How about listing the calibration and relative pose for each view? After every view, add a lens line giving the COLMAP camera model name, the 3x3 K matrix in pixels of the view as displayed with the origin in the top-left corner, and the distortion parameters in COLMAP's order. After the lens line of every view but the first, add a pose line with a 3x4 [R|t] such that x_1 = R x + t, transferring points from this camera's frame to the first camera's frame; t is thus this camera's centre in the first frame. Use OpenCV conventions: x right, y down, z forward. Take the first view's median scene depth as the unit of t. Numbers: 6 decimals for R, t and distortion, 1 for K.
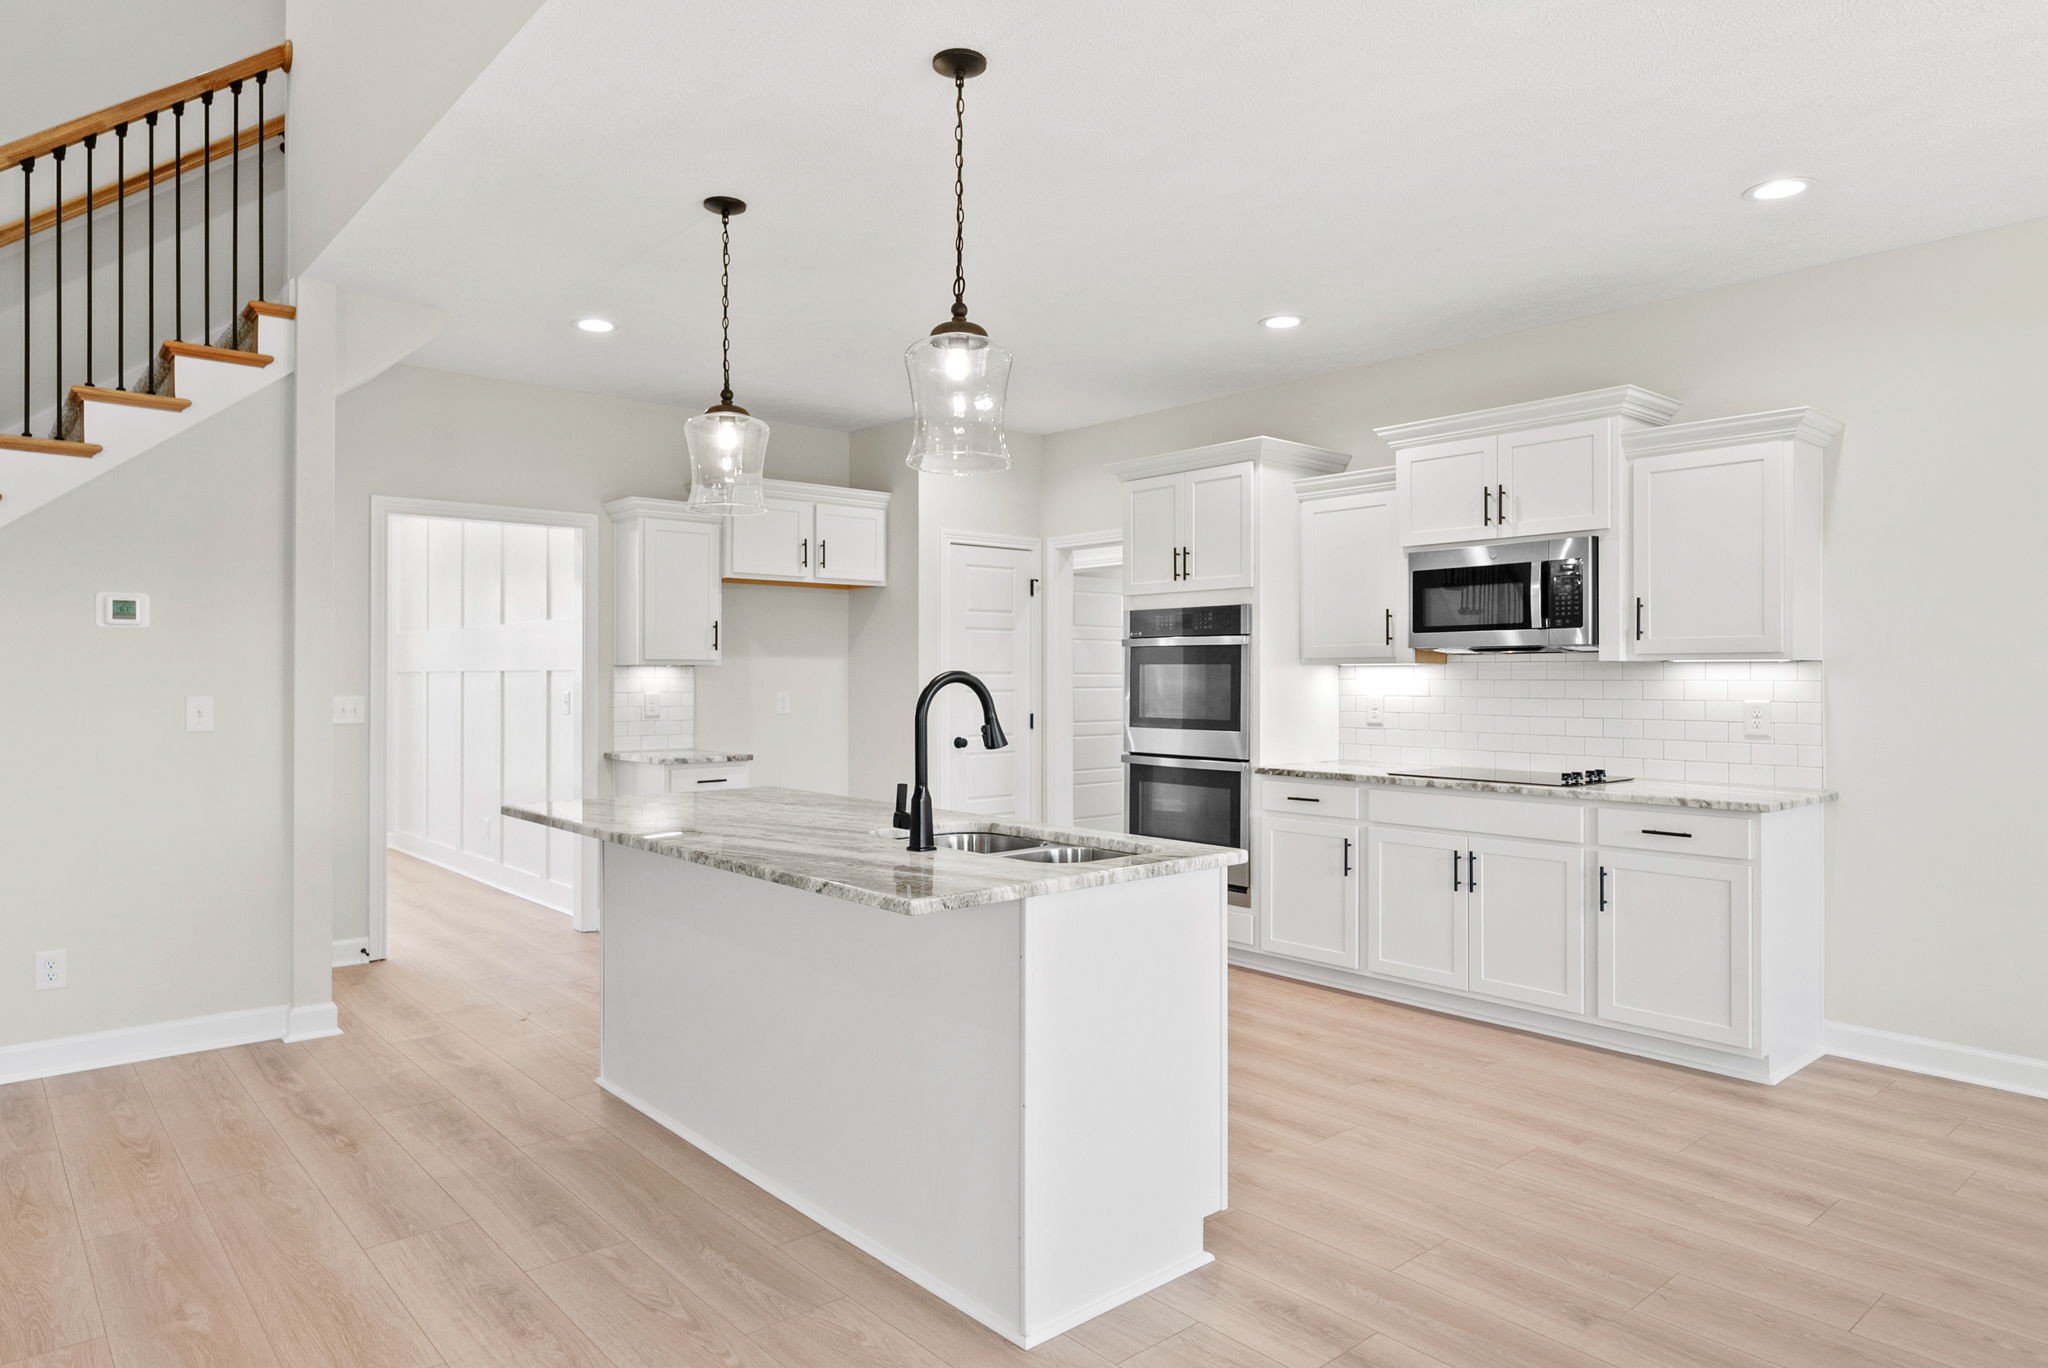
lens RADIAL K [[1250.6, 0, 1032.7], [0, 1250.6, 682.8], [0, 0, 1]] dist [0.003504, 0.001120]
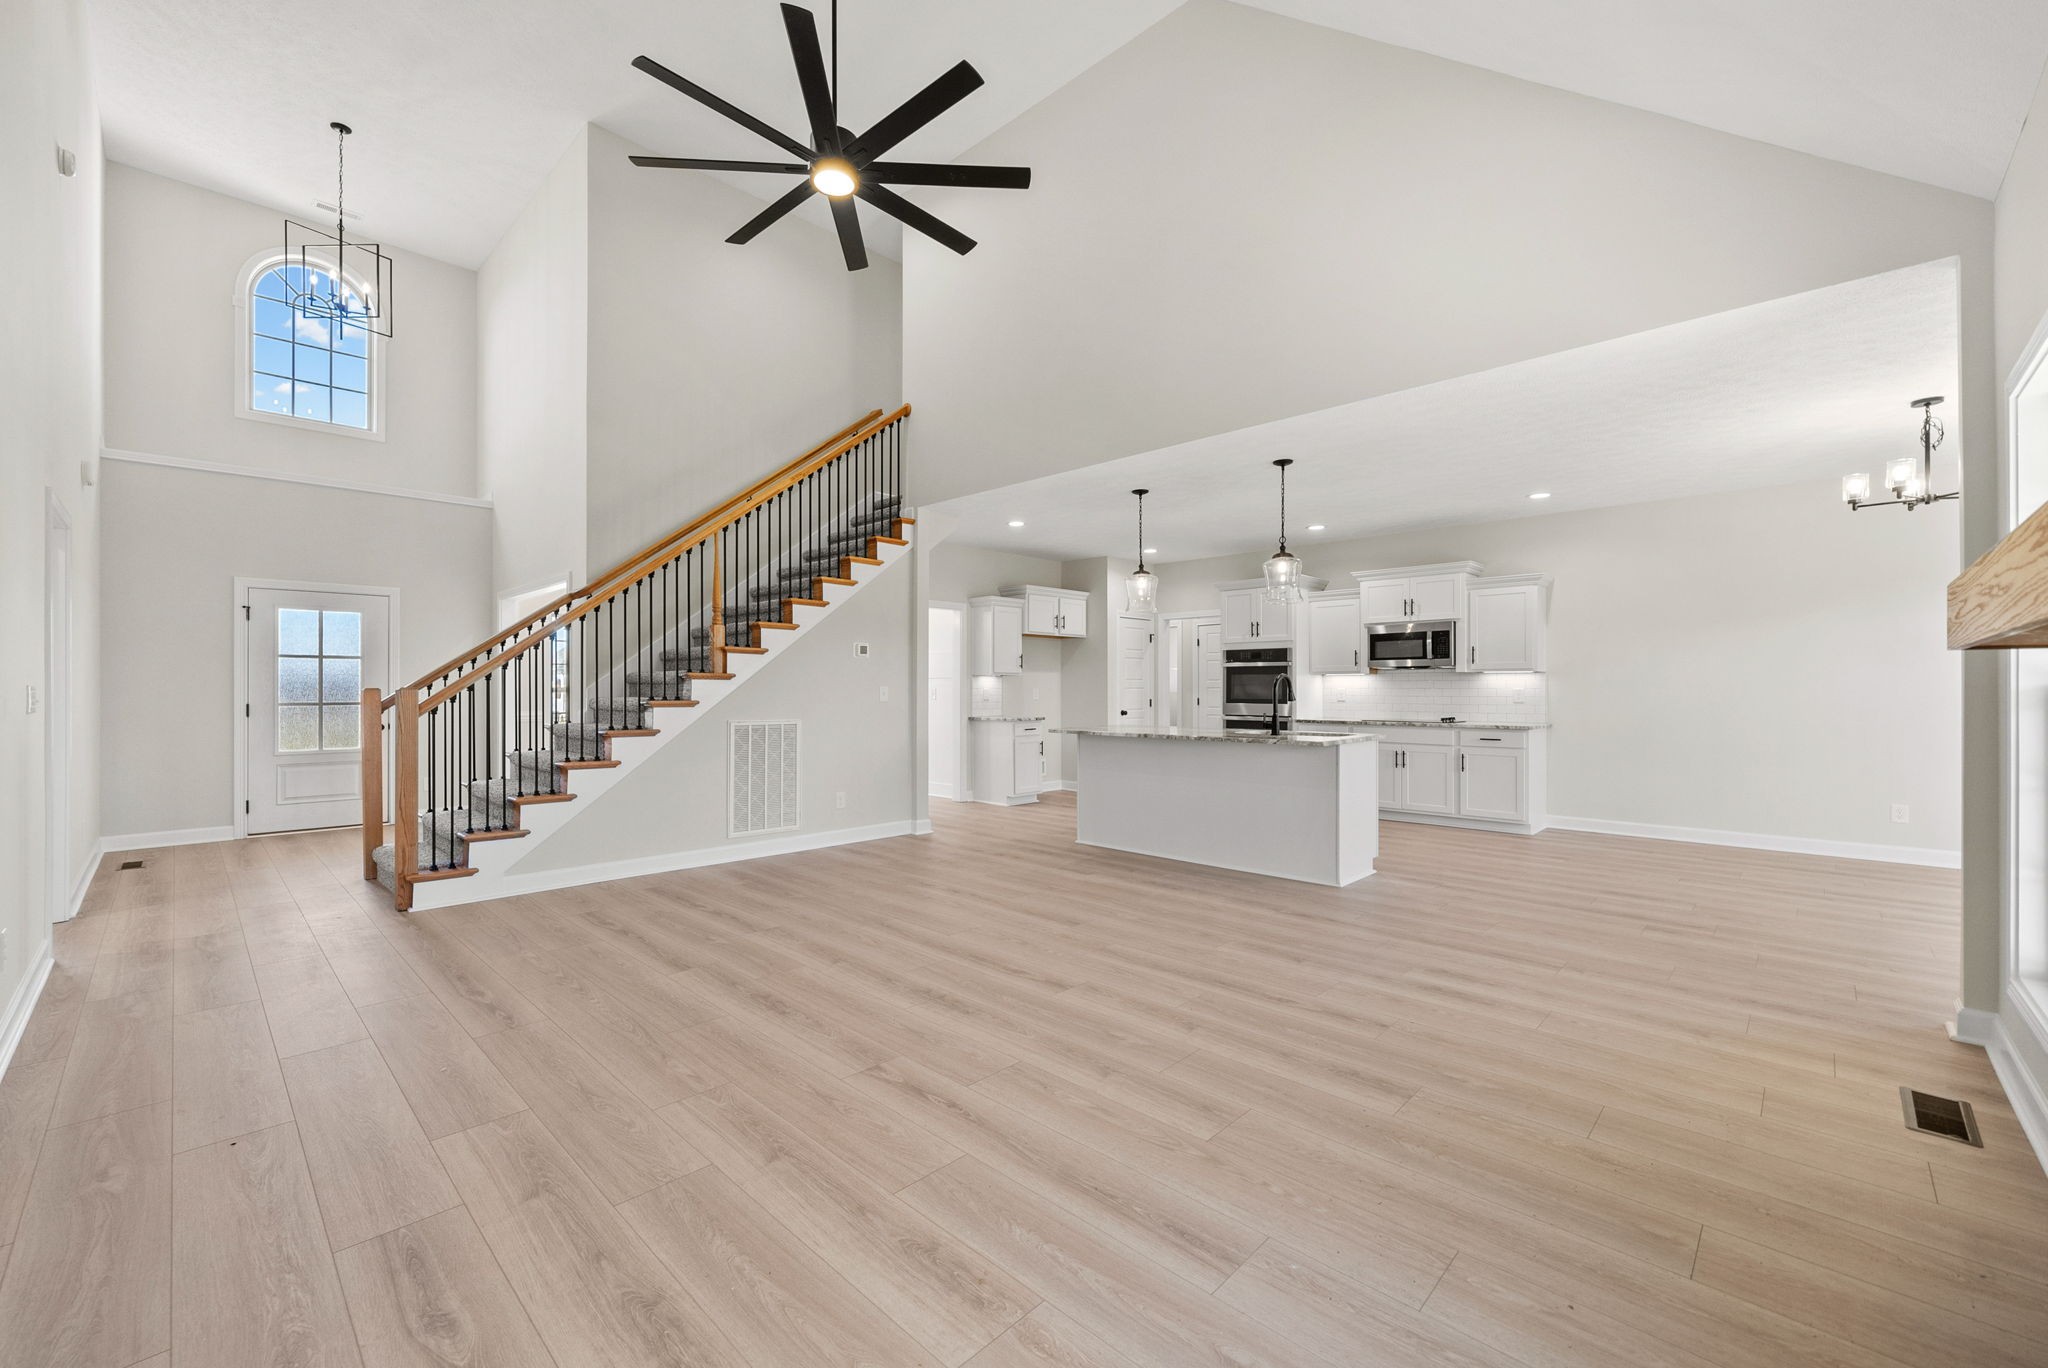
lens RADIAL K [[824.7, 0, 1005.4], [0, 824.7, 689.7], [0, 0, 1]] dist [0.000300, -0.000647]
pose [[0.997821, -0.000276, 0.065977, -0.480073], [0.000540, 0.999992, -0.003984, 0.020396], [-0.065975, 0.004011, 0.997813, -0.496690]]
